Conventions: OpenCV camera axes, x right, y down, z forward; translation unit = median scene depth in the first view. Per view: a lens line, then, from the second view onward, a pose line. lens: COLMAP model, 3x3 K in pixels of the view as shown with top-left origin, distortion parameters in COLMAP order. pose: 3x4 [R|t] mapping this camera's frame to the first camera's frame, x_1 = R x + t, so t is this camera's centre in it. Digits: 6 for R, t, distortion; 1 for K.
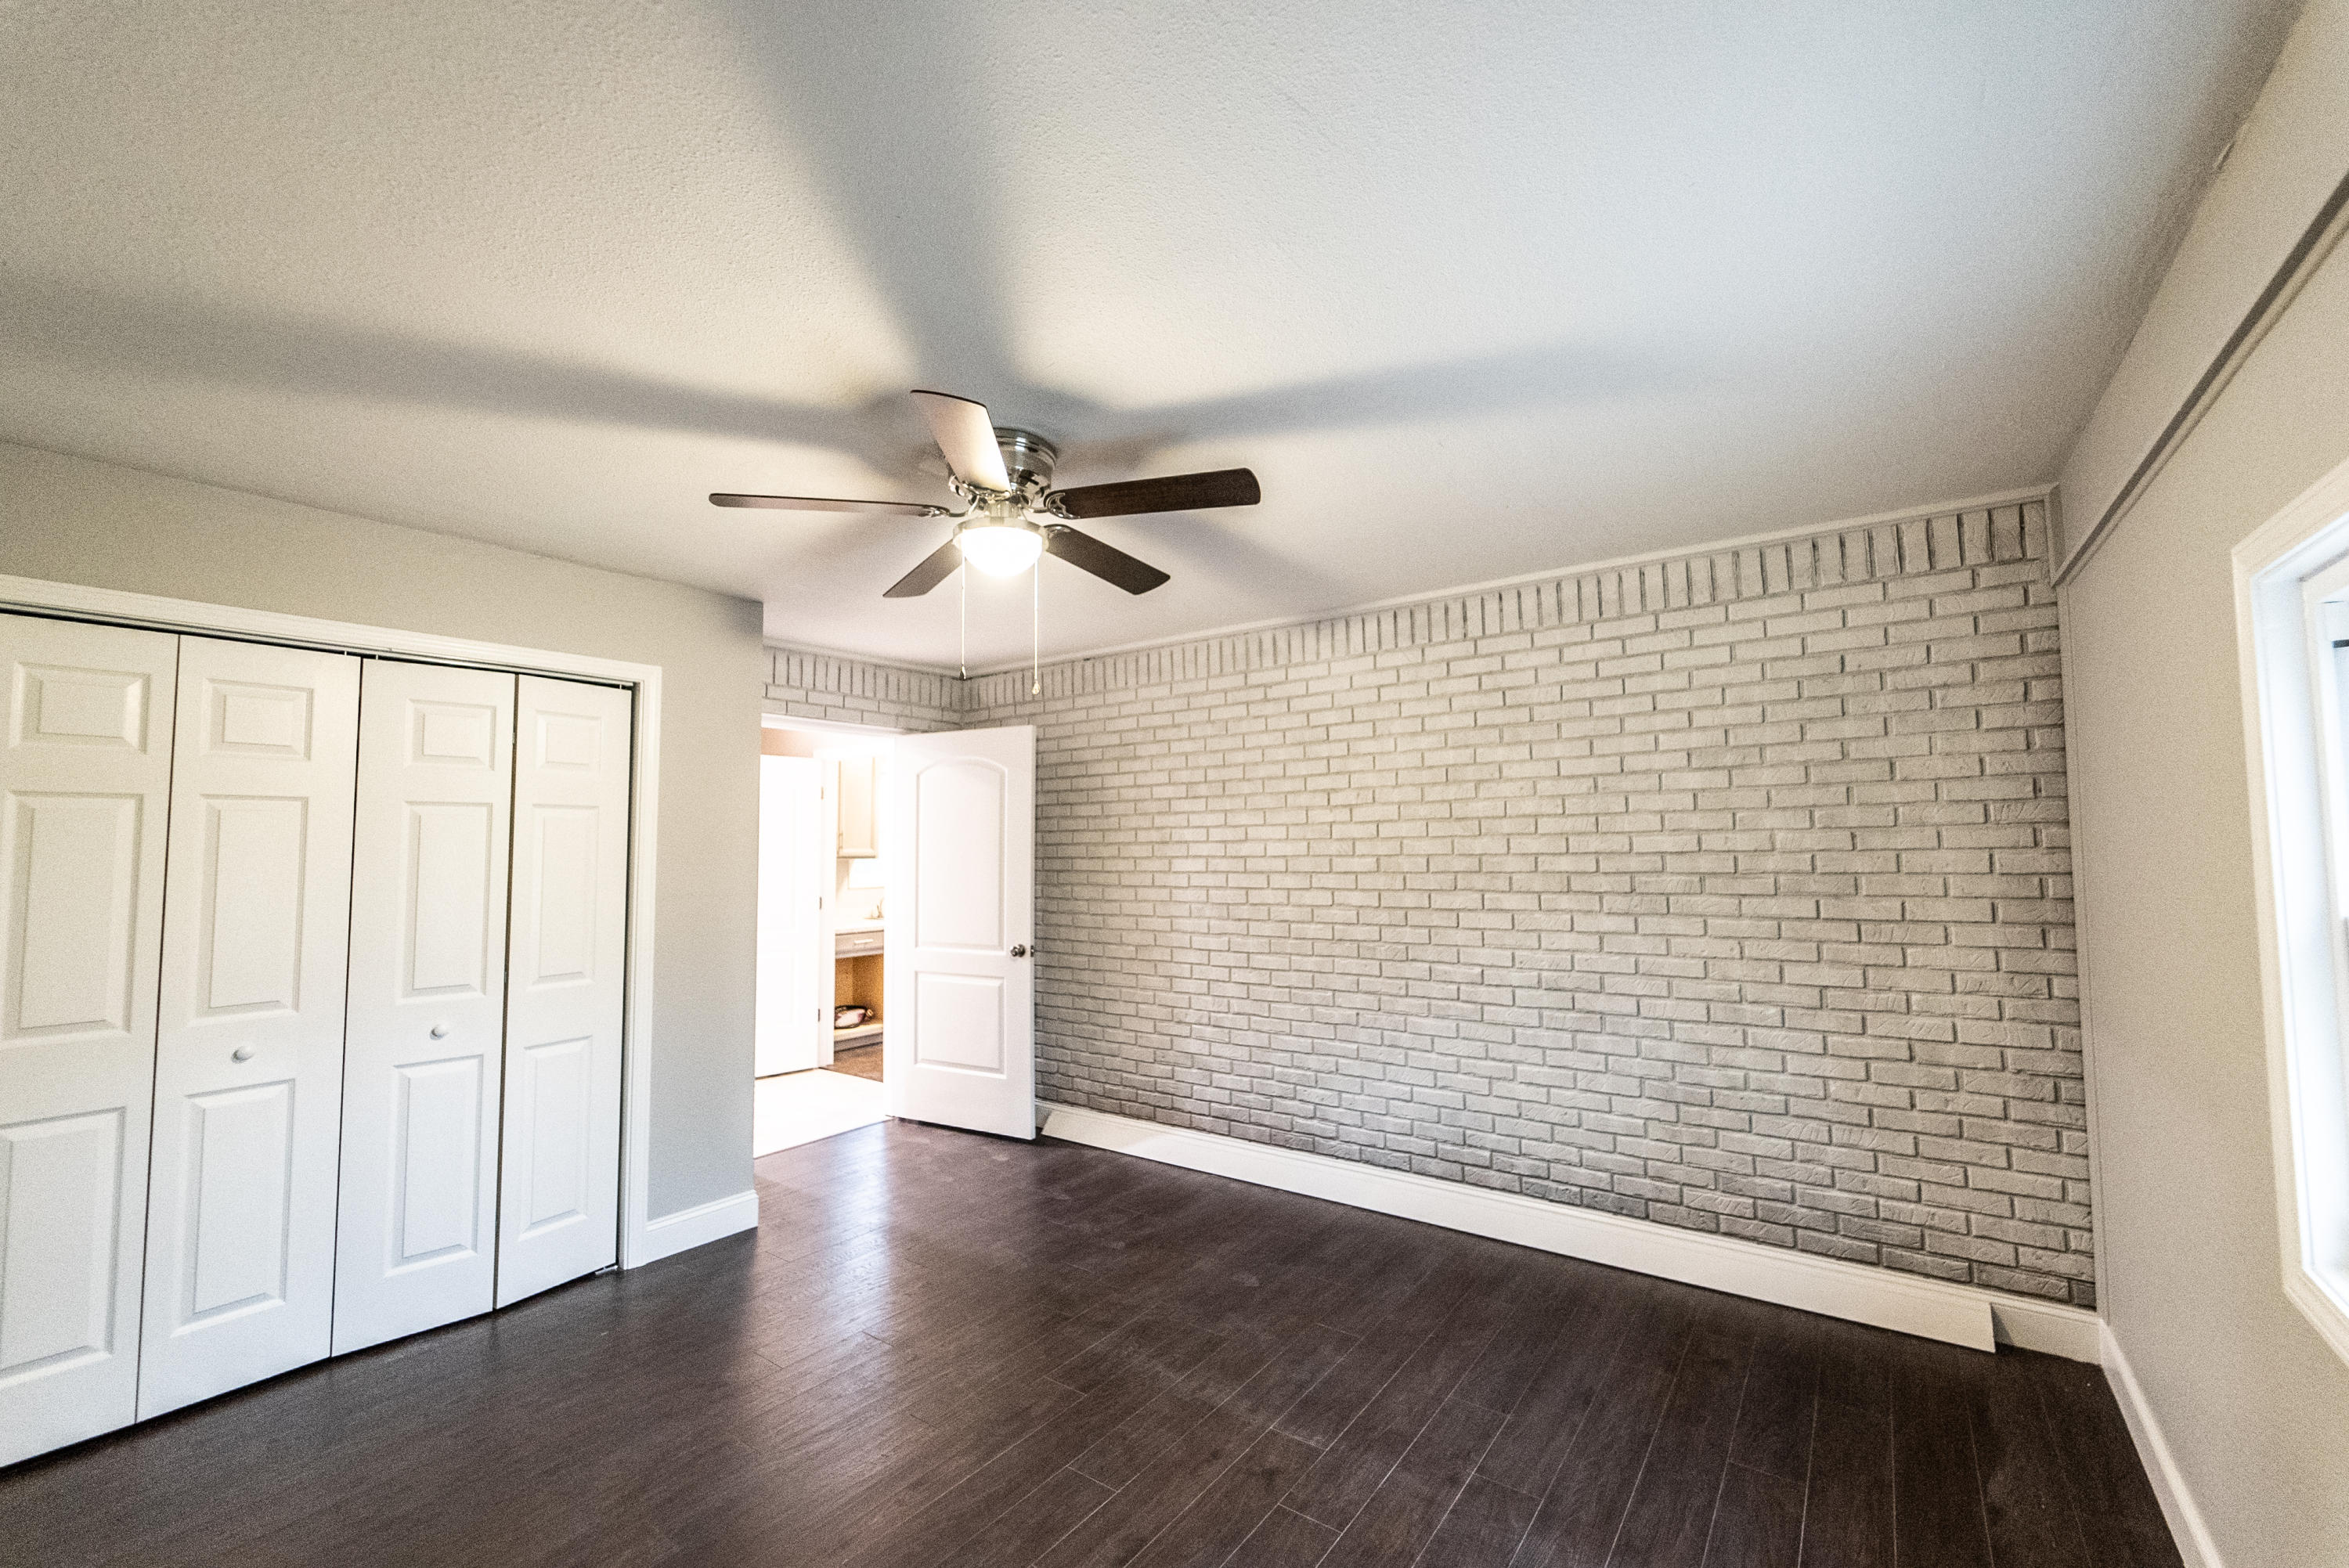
lens RADIAL K [[944.5, 0, 1178.2], [0, 944.5, 786.2], [0, 0, 1]] dist [-0.000513, -0.000676]
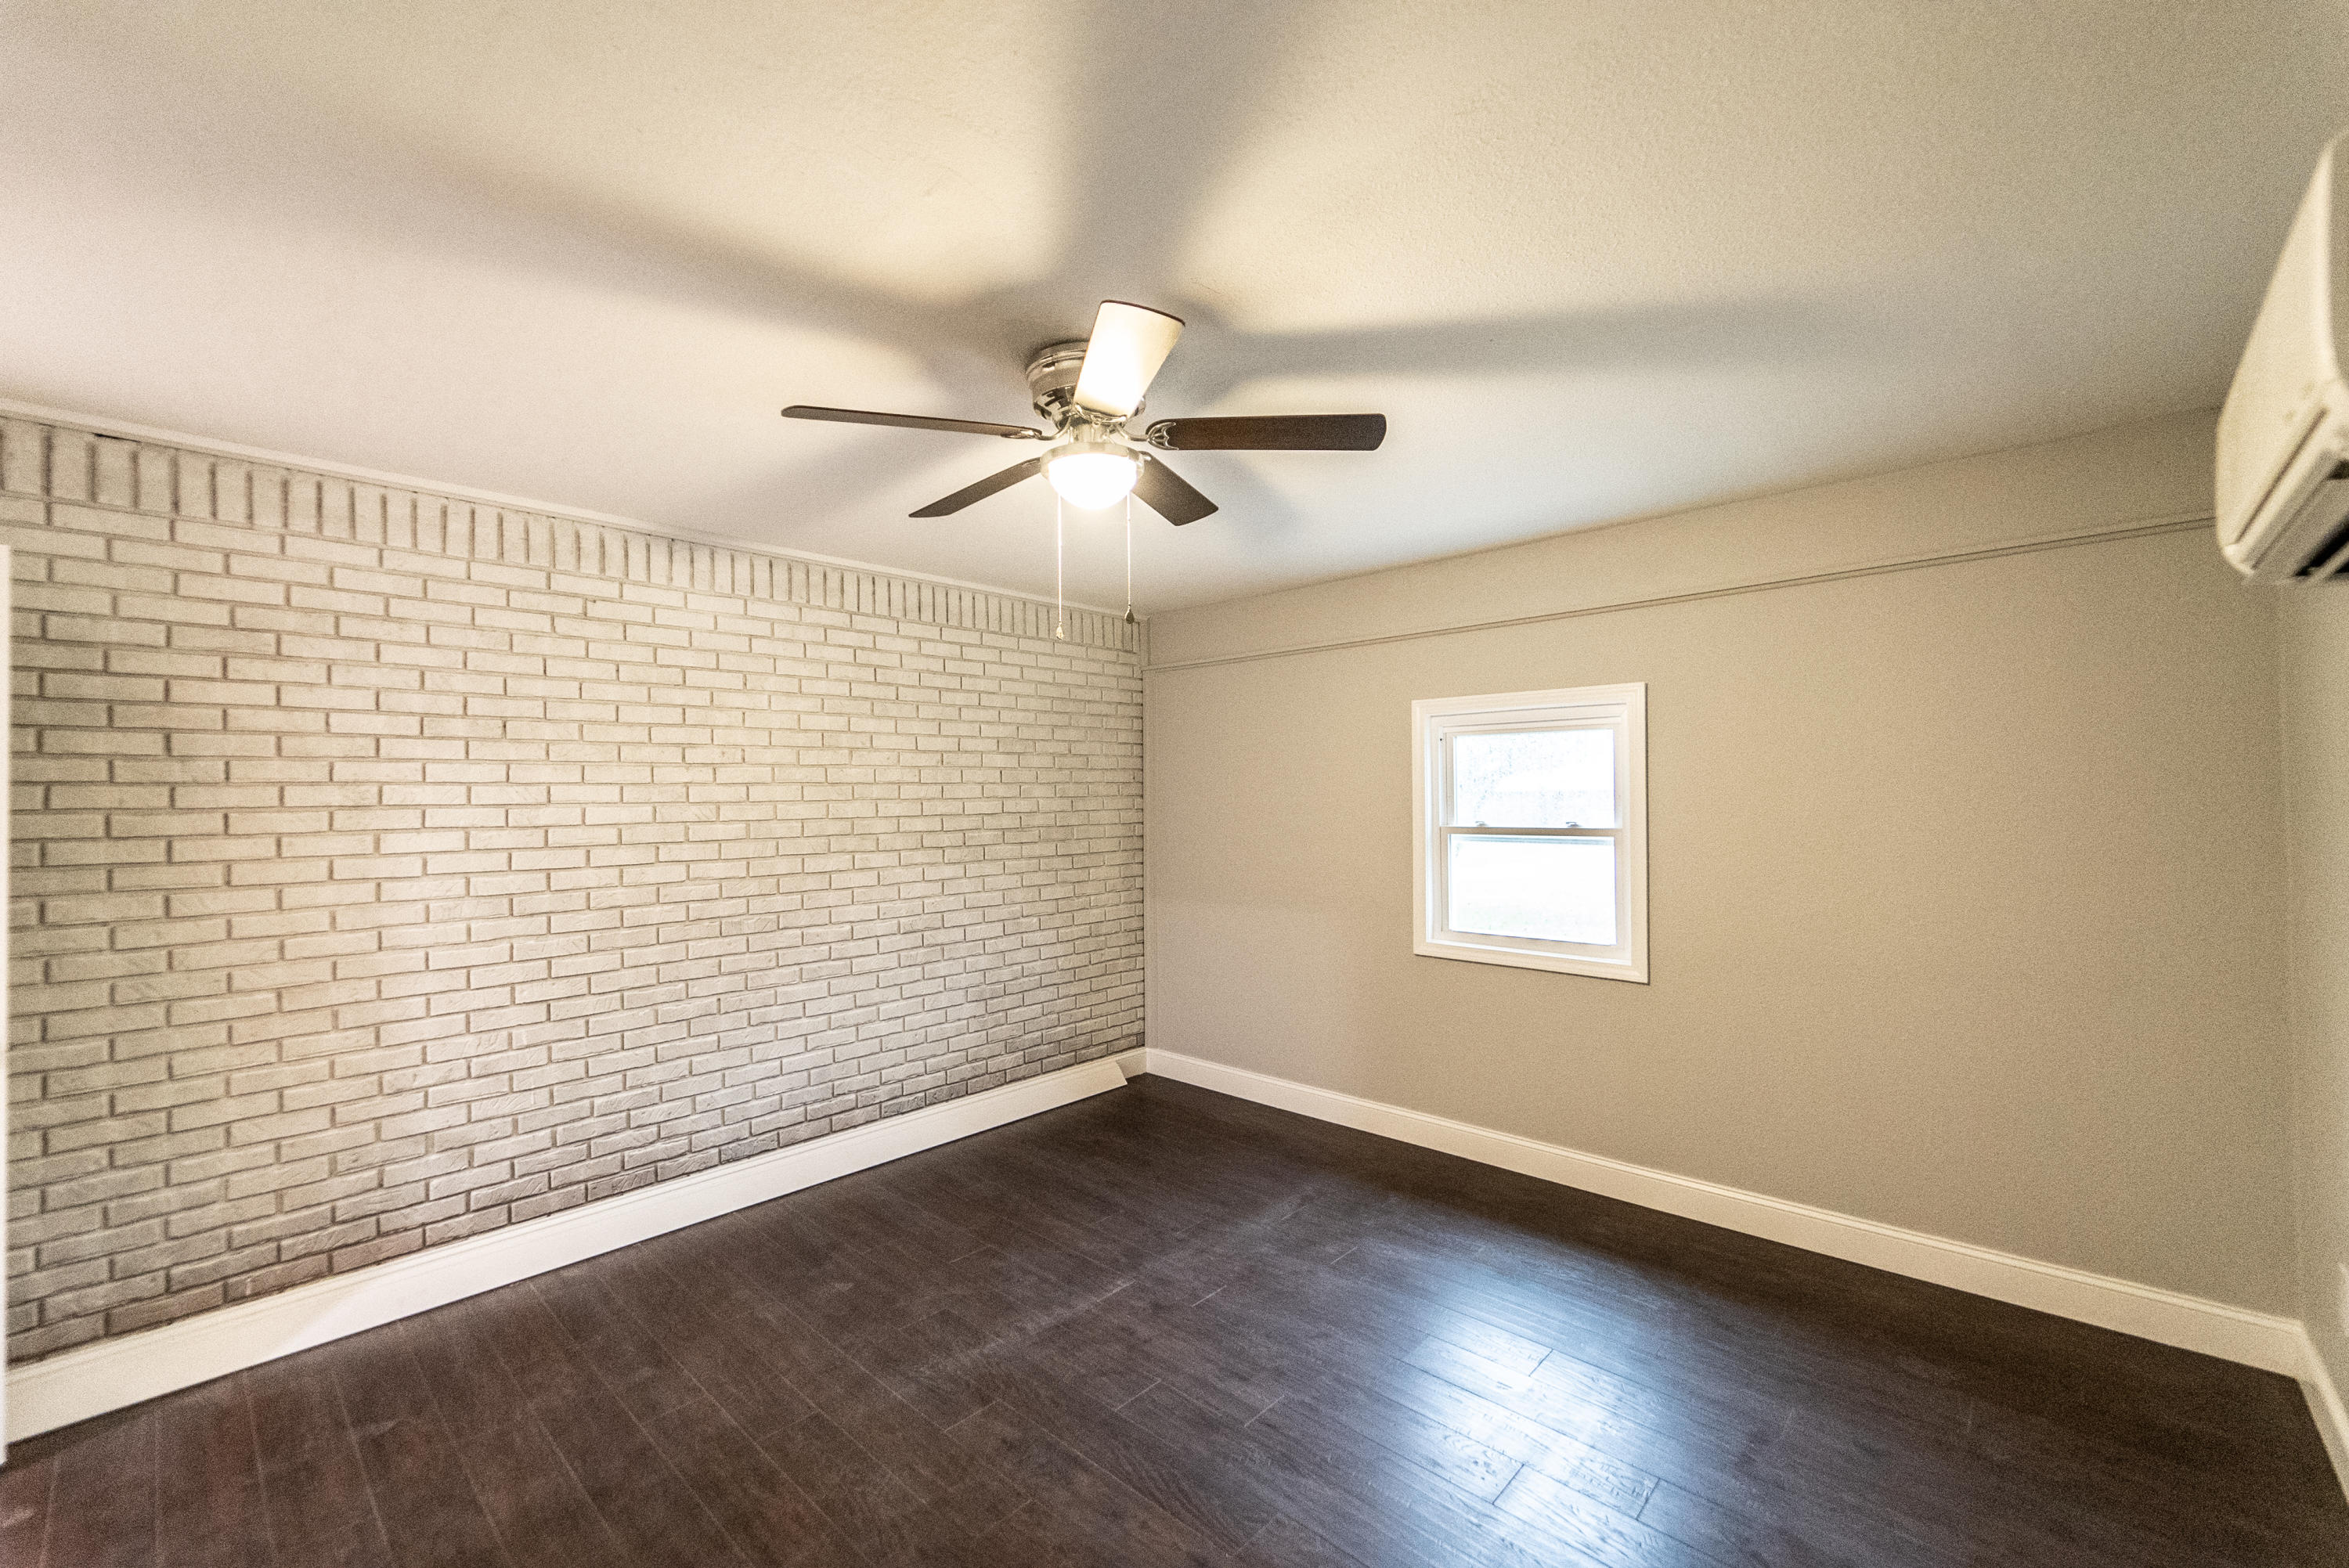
lens RADIAL K [[944.5, 0, 1184.3], [0, 944.5, 781.2], [0, 0, 1]] dist [-0.000513, -0.000676]
pose [[0.117922, 0.031219, 0.992532, -0.673065], [-0.051194, 0.998368, -0.025320, 0.038102], [-0.991702, -0.047826, 0.119328, 0.493481]]
